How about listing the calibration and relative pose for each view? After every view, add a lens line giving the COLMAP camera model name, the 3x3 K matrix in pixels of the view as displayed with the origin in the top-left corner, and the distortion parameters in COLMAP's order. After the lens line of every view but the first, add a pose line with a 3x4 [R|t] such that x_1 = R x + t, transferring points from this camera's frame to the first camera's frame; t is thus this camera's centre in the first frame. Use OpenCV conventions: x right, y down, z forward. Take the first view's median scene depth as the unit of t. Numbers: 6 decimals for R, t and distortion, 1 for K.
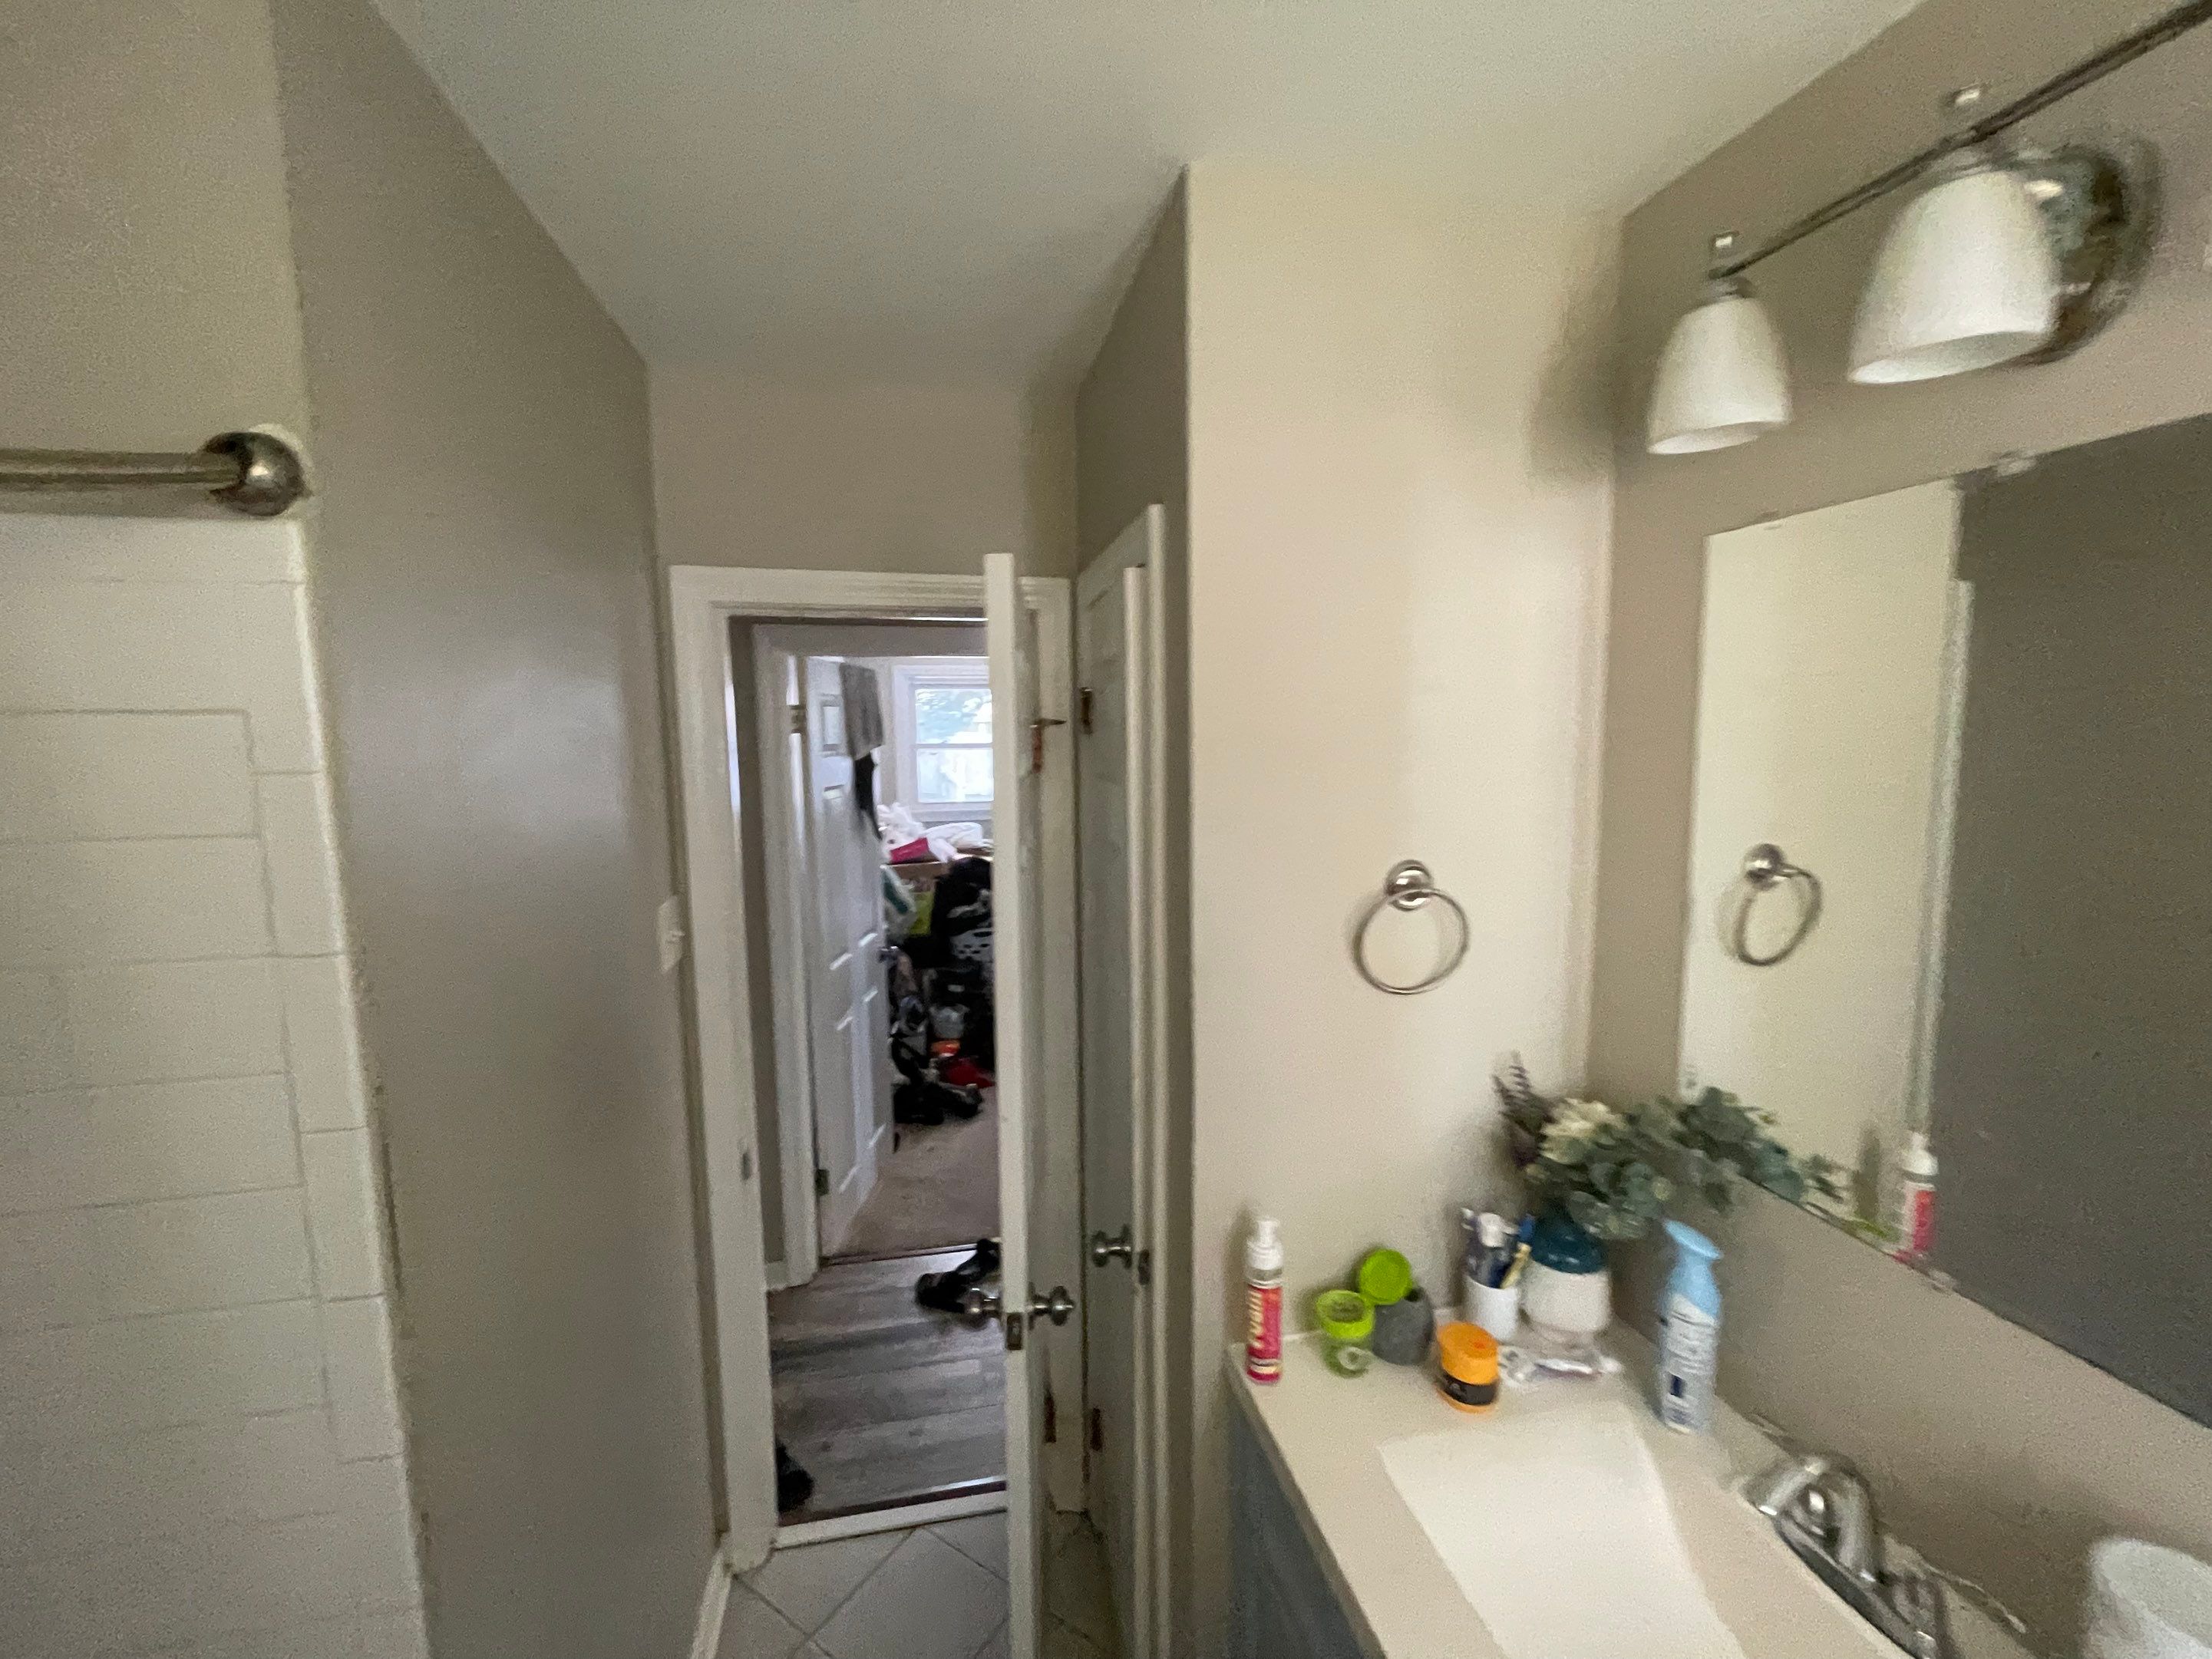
lens RADIAL K [[898.7, 0, 1099.3], [0, 898.7, 821.8], [0, 0, 1]] dist [-0.000622, -0.000455]
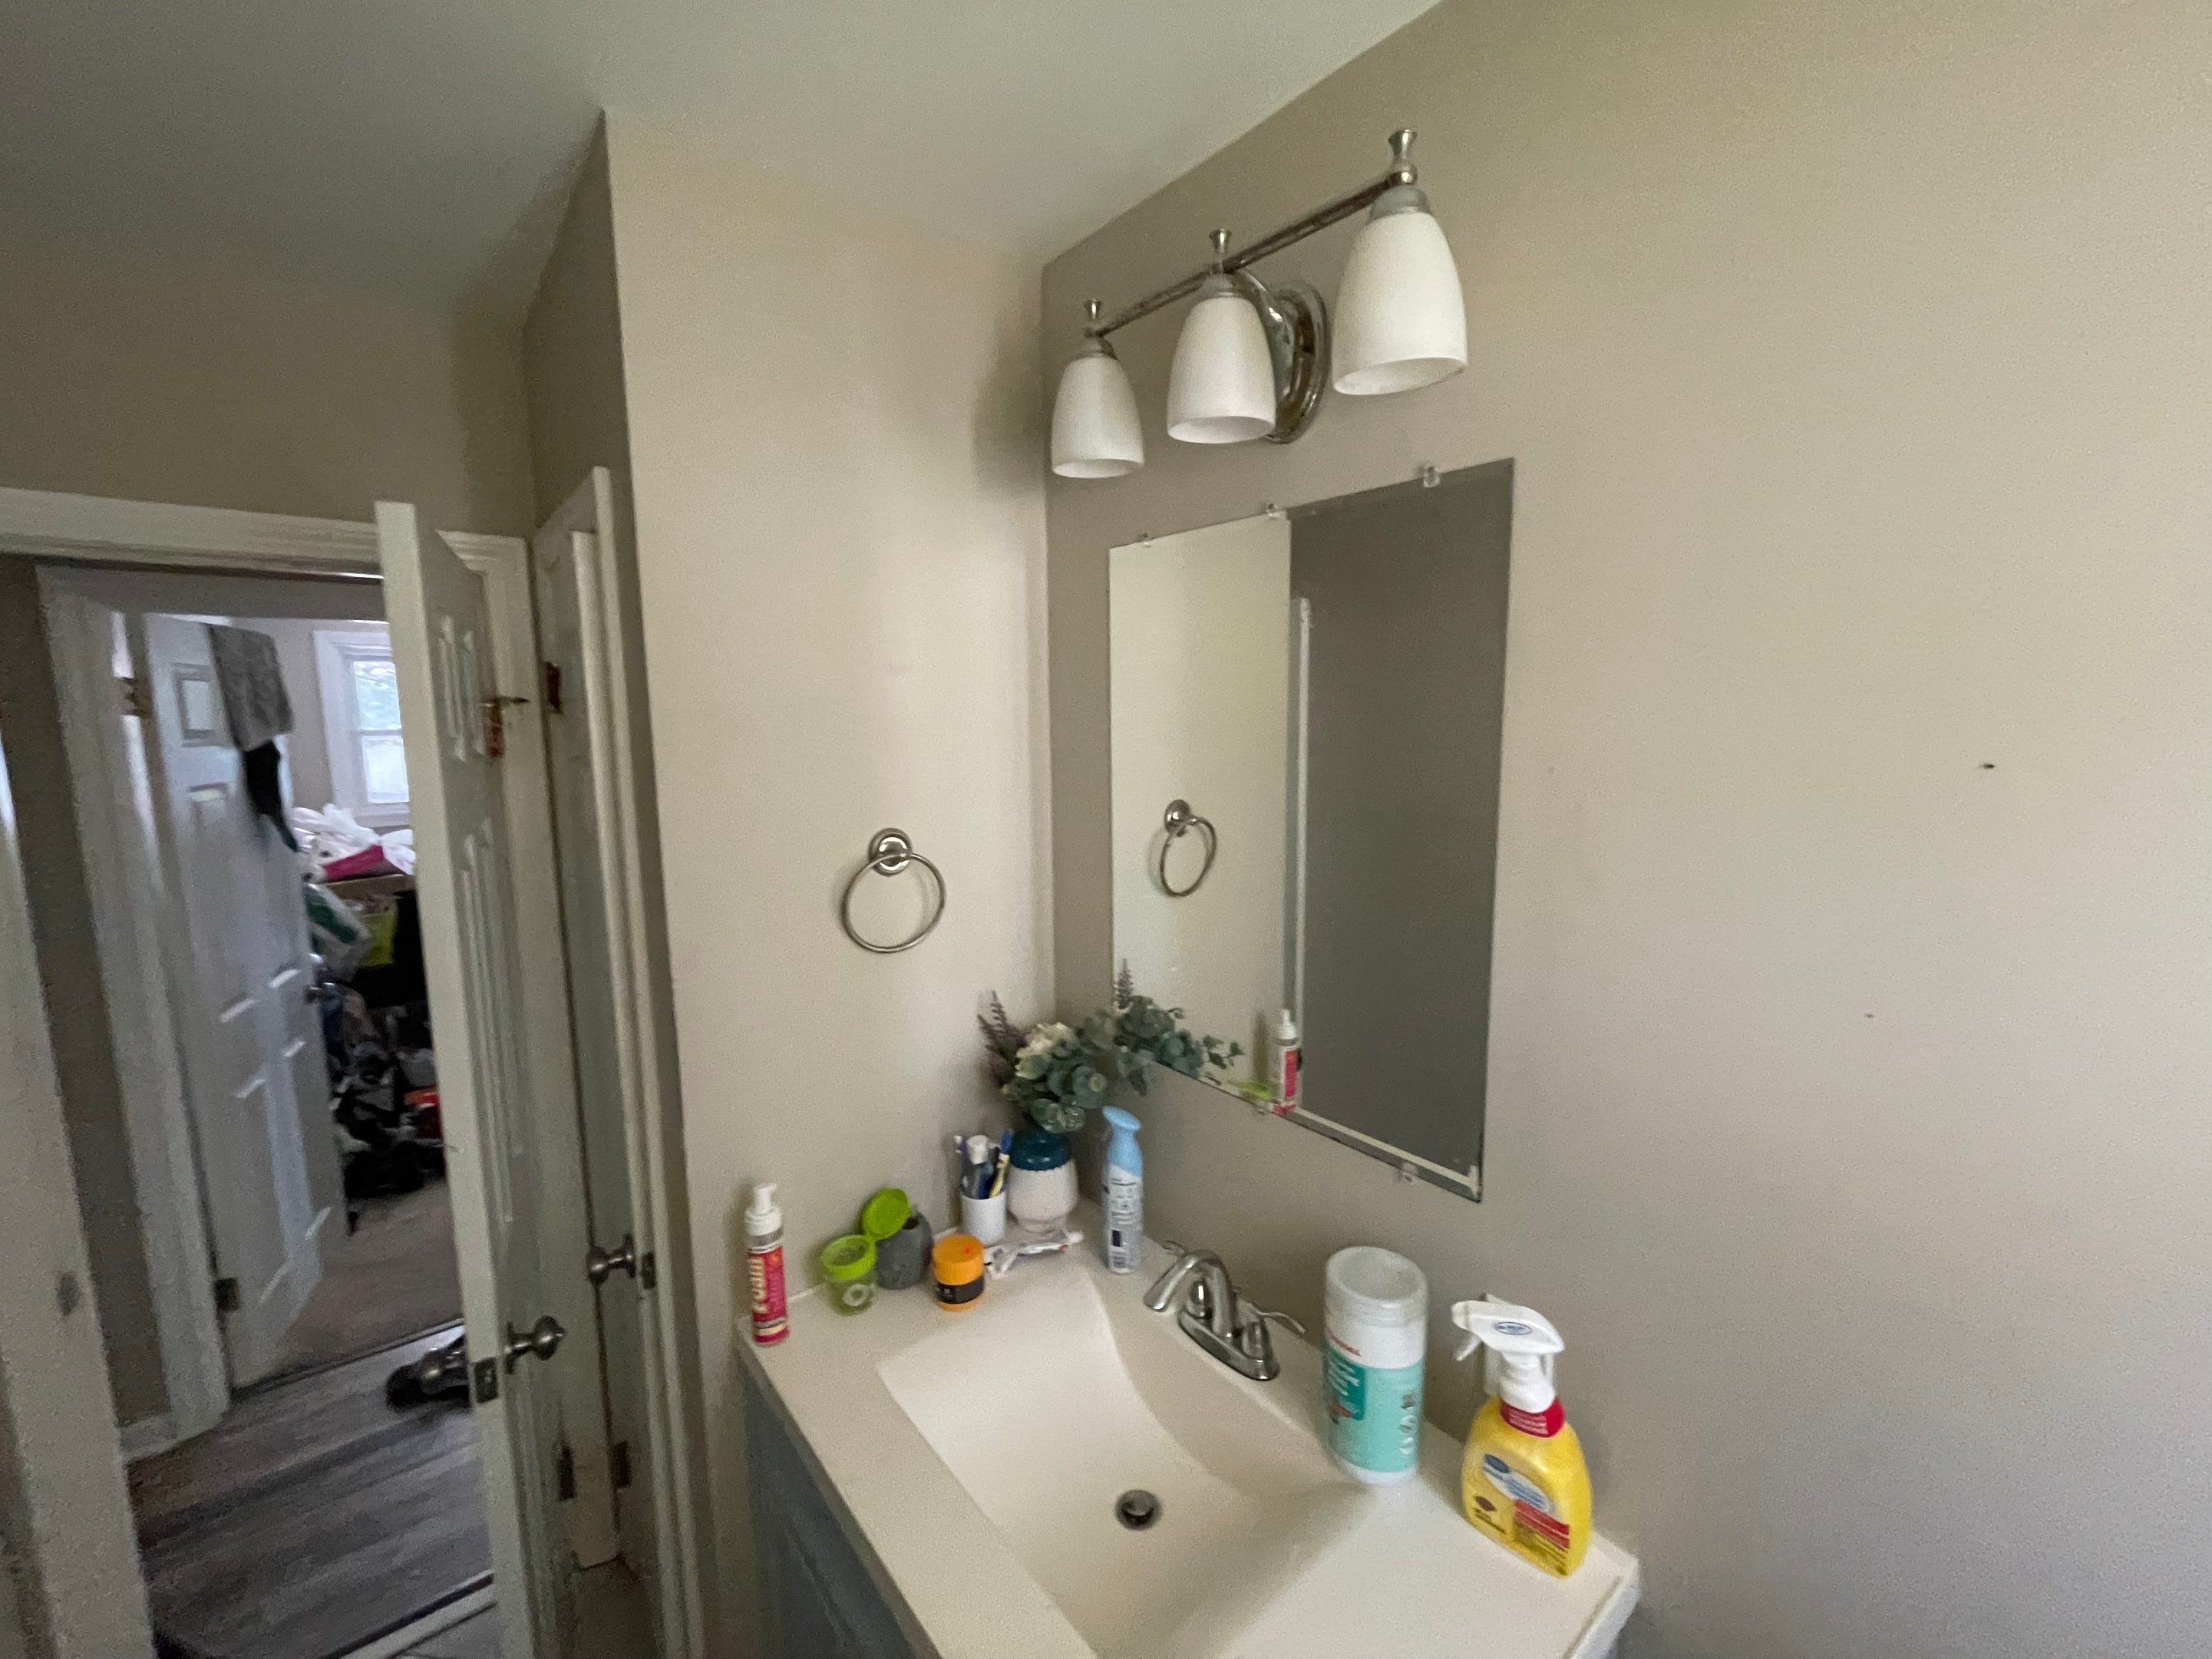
lens RADIAL K [[898.7, 0, 1104.0], [0, 898.7, 826.0], [0, 0, 1]] dist [-0.000622, -0.000455]
pose [[0.888454, -0.056239, 0.455508, 0.081373], [0.047209, 0.998398, 0.031187, 0.018010], [-0.456532, -0.006204, 0.889685, -0.079865]]
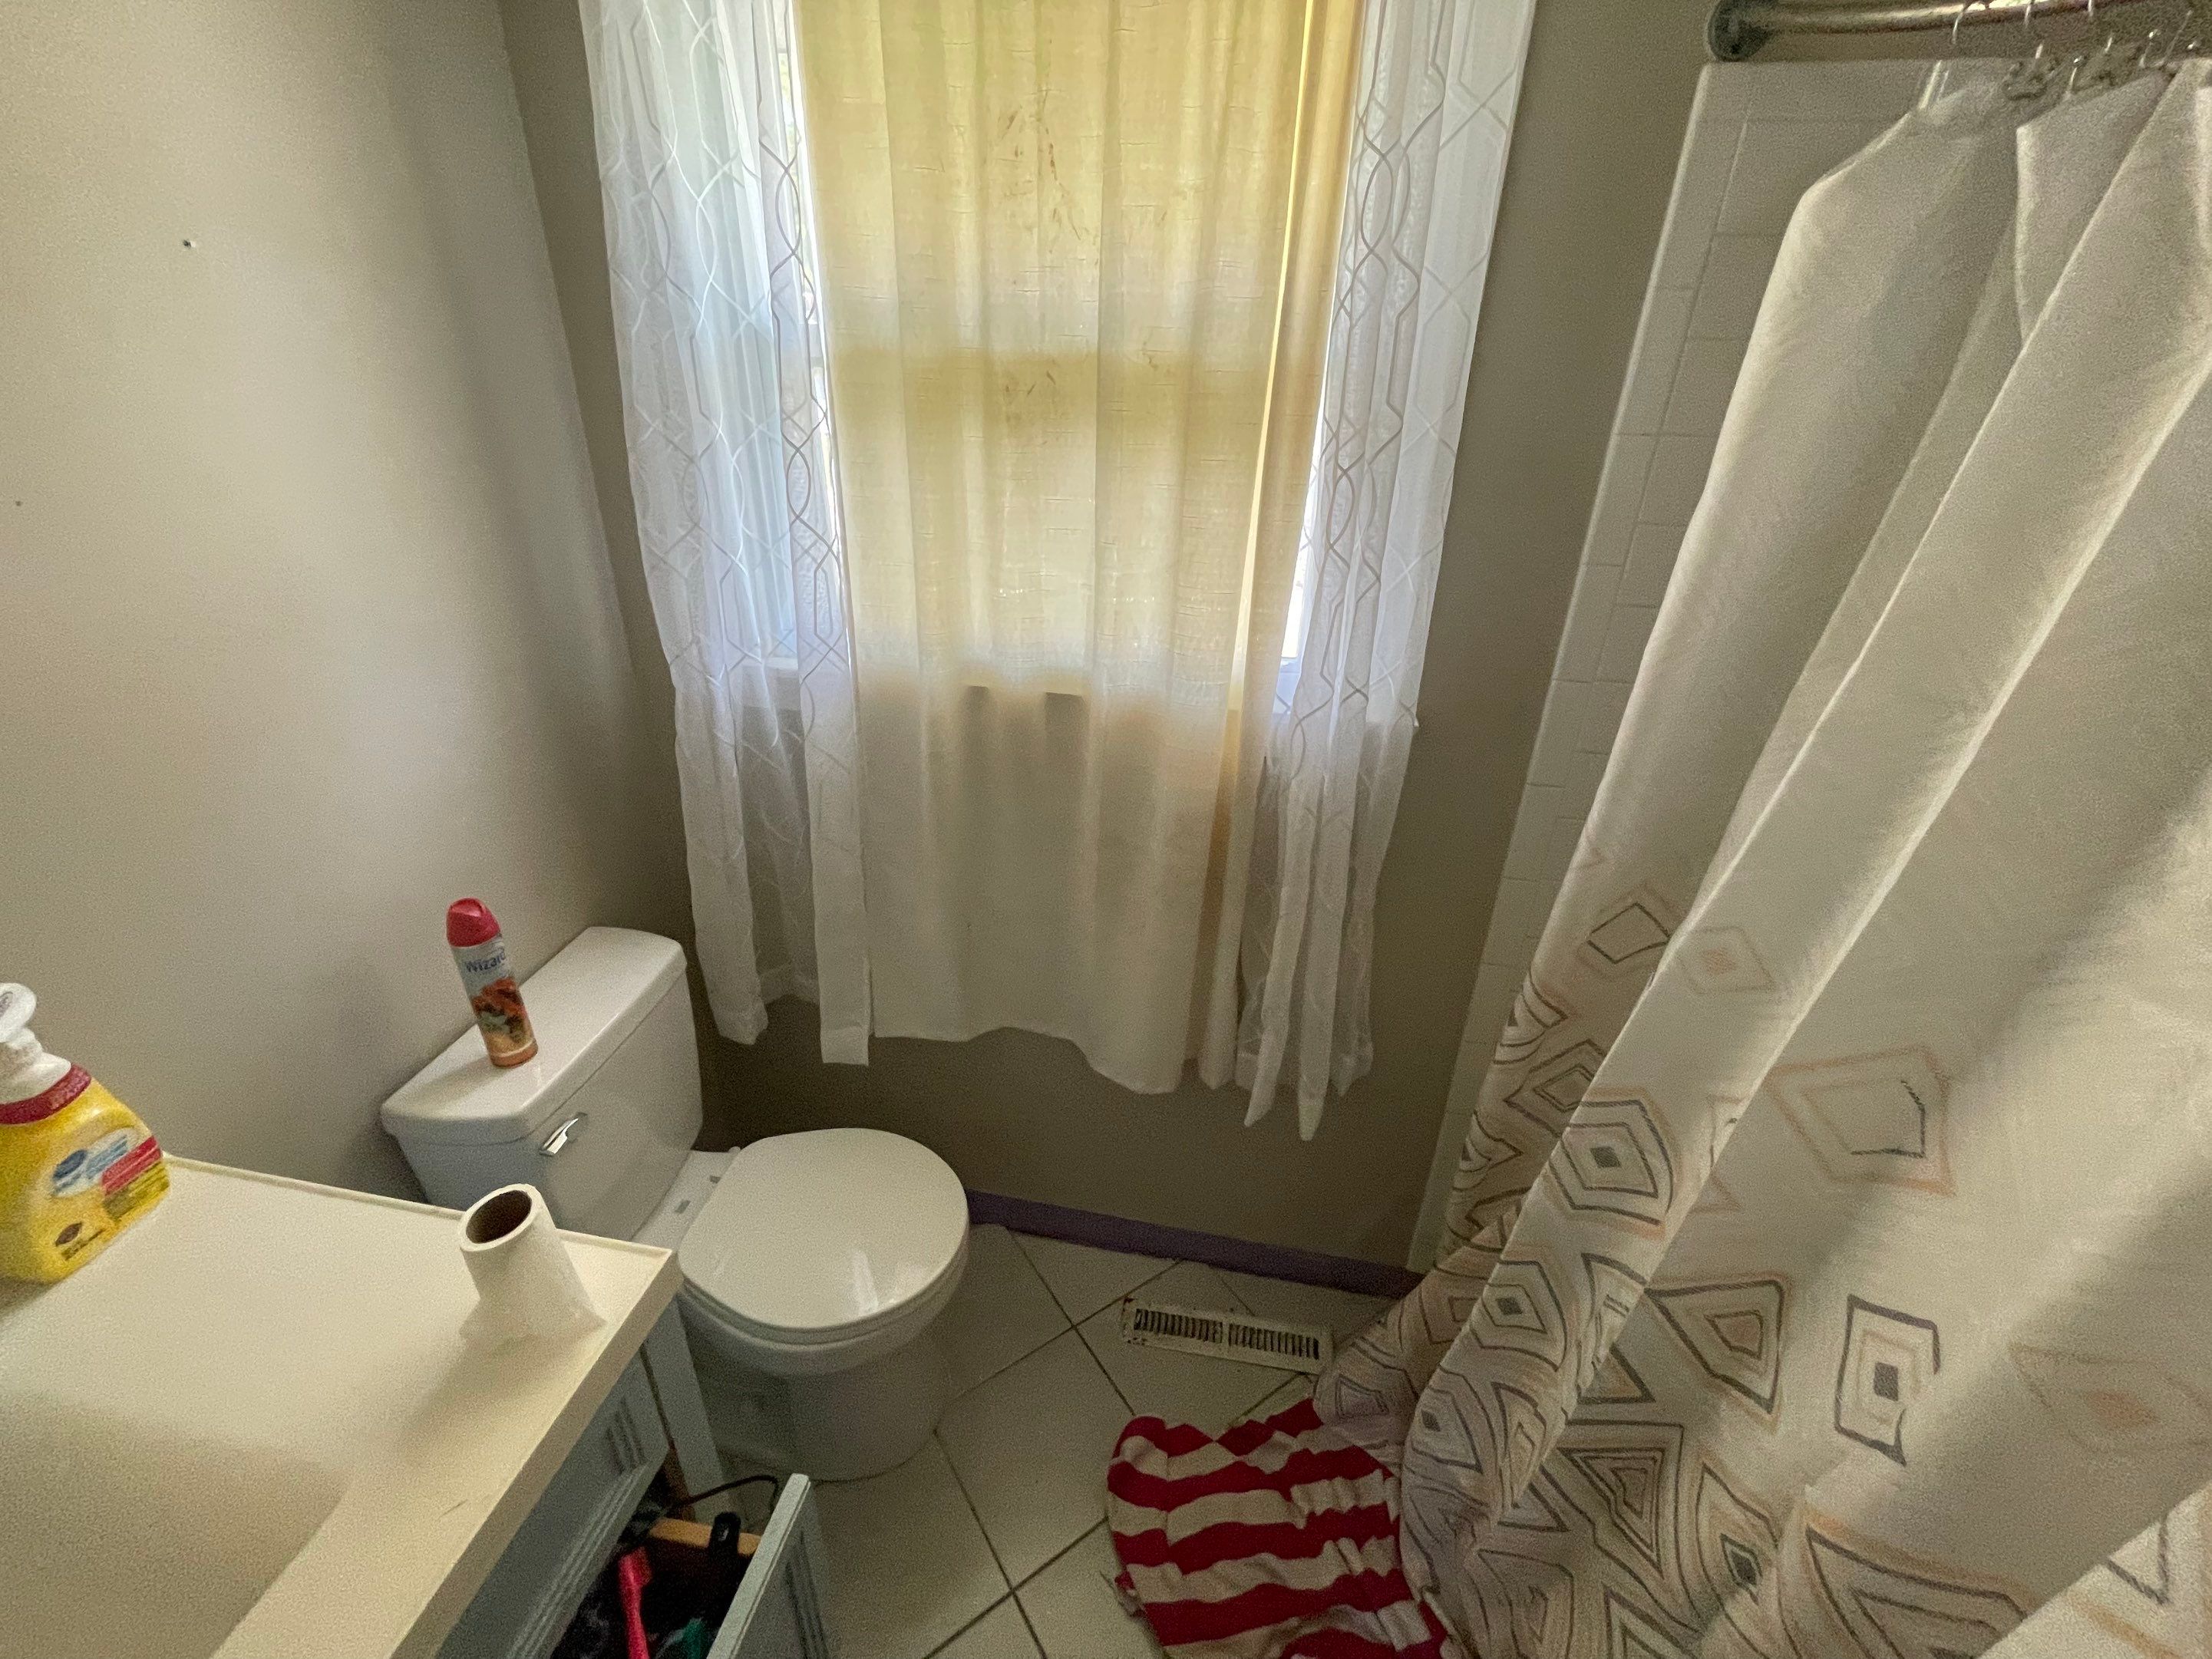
lens RADIAL K [[898.7, 0, 1100.8], [0, 898.7, 823.3], [0, 0, 1]] dist [-0.000622, -0.000455]
pose [[-0.927528, -0.175809, 0.329821, -0.143219], [0.020946, 0.856620, 0.515523, 0.067203], [-0.373165, 0.485070, -0.790857, 0.508606]]
